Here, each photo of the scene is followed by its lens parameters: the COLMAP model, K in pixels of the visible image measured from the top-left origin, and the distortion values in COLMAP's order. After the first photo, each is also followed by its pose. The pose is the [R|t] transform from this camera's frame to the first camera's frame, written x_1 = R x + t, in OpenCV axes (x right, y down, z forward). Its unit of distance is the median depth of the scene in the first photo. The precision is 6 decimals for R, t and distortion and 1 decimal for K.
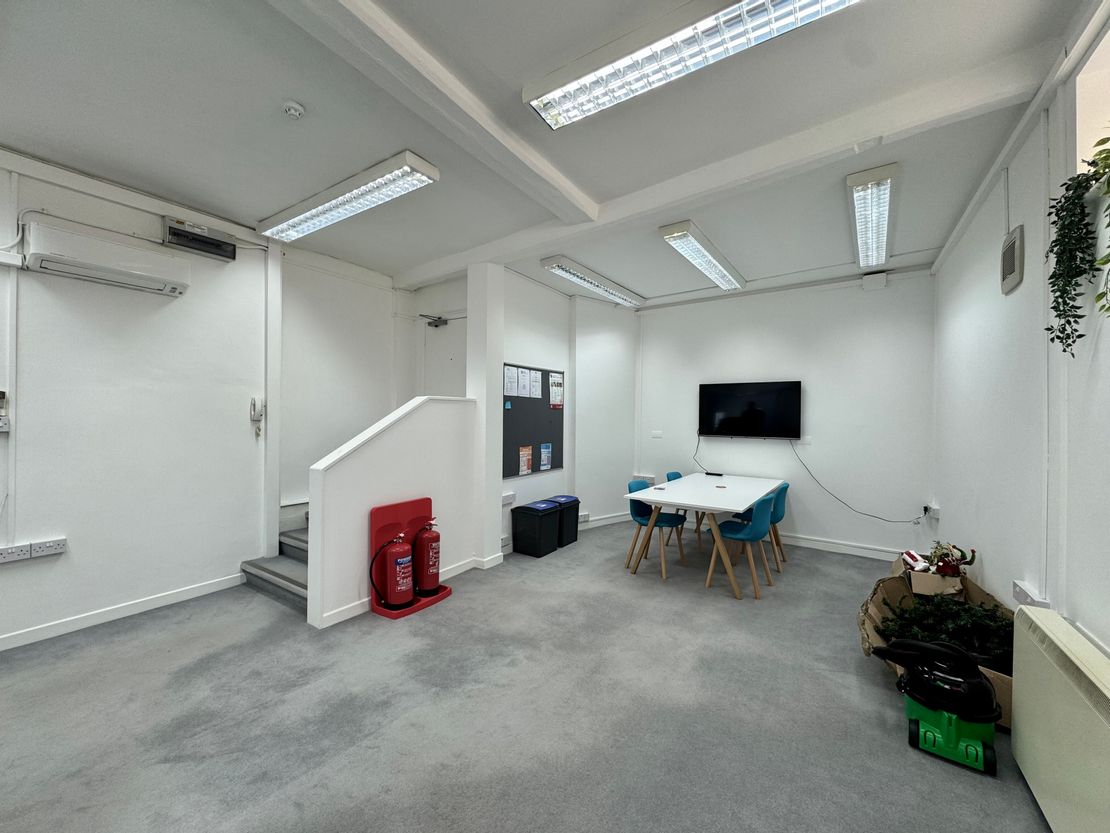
lens RADIAL K [[440.2, 0, 552.6], [0, 440.2, 415.4], [0, 0, 1]] dist [-0.002485, 0.000797]
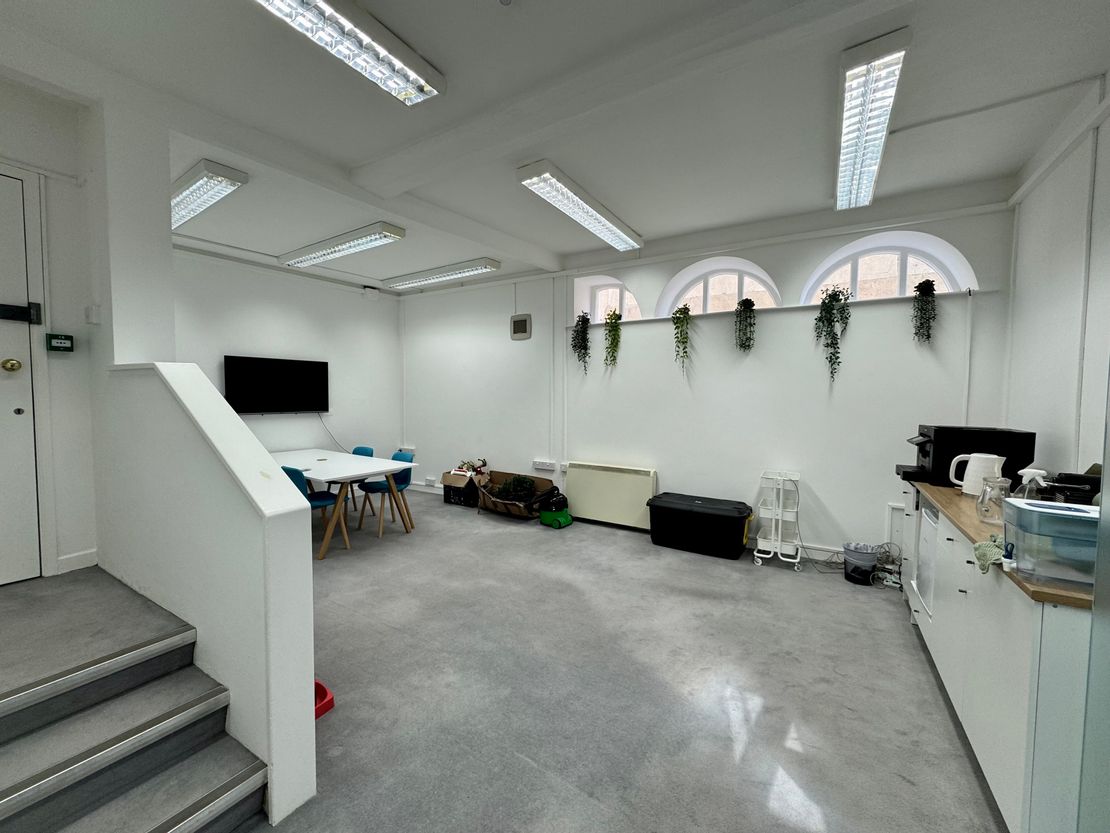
lens RADIAL K [[440.2, 0, 557.4], [0, 440.2, 417.3], [0, 0, 1]] dist [-0.002485, 0.000797]
pose [[-0.033634, -0.064900, 0.997325, -0.765776], [-0.009323, 0.997866, 0.064621, -0.016087], [-0.999391, -0.007124, -0.034167, 0.518707]]
